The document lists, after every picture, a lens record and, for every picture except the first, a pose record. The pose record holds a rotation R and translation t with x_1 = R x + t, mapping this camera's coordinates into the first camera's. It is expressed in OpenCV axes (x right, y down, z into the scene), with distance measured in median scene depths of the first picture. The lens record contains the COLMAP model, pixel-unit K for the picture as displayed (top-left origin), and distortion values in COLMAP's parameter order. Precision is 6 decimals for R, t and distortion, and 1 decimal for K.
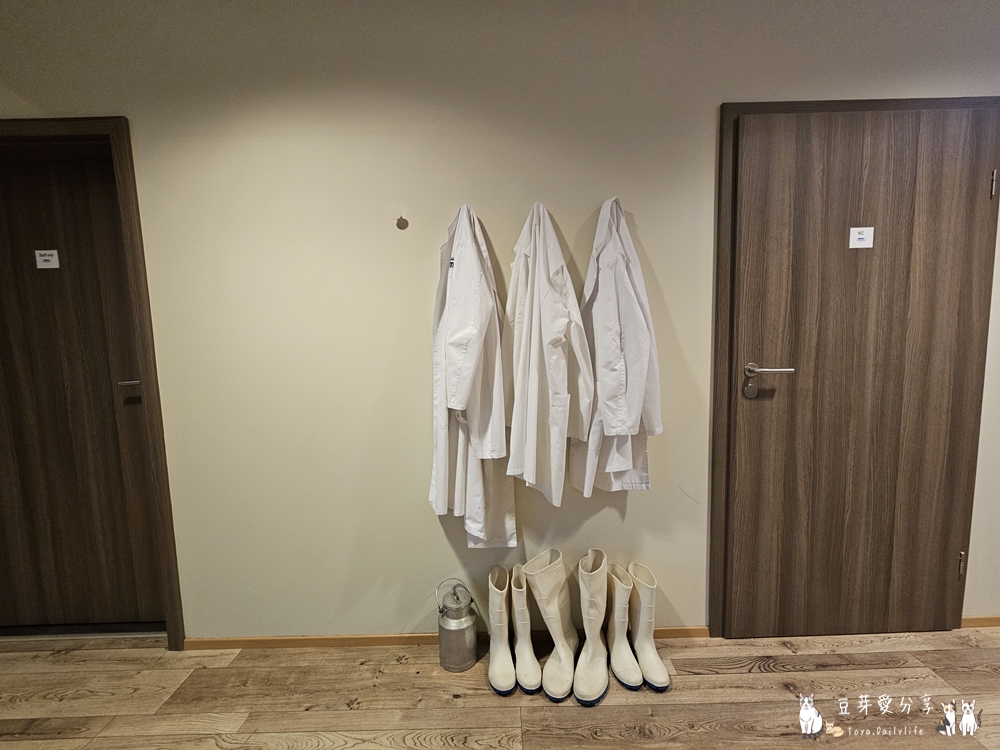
lens RADIAL K [[406.7, 0, 498.7], [0, 406.7, 373.2], [0, 0, 1]] dist [-0.006340, 0.001959]
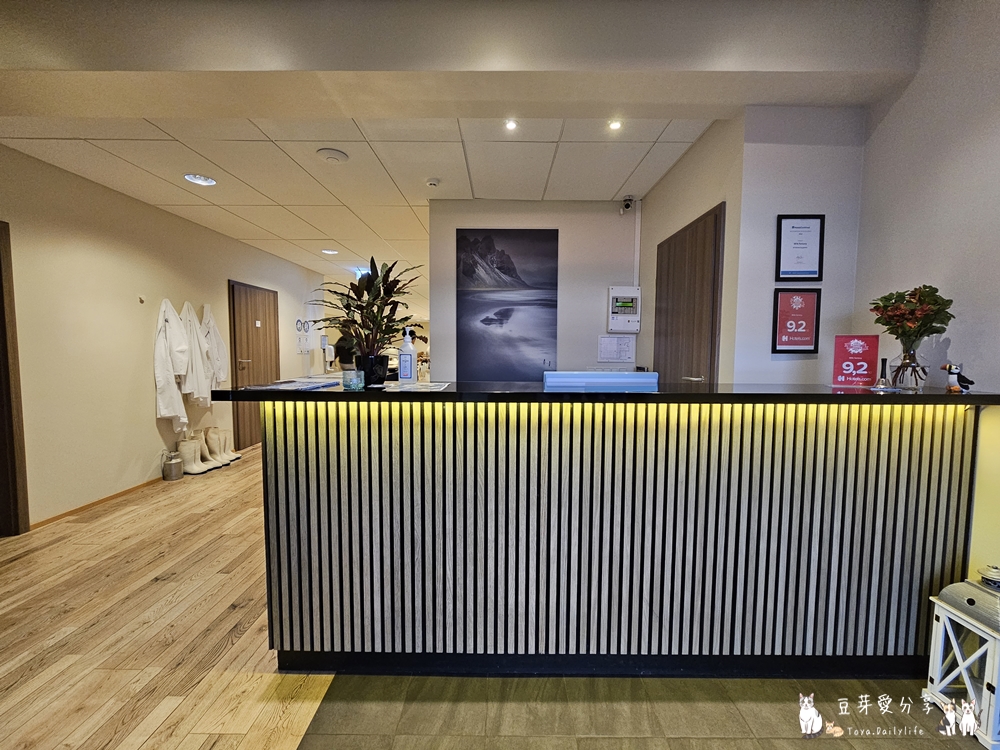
lens RADIAL K [[406.7, 0, 499.0], [0, 406.7, 374.7], [0, 0, 1]] dist [-0.006340, 0.001959]
pose [[0.007124, -0.038000, 0.999252, -2.697813], [0.089120, 0.995325, 0.037215, 0.168903], [-0.995995, 0.088788, 0.010478, -1.121892]]
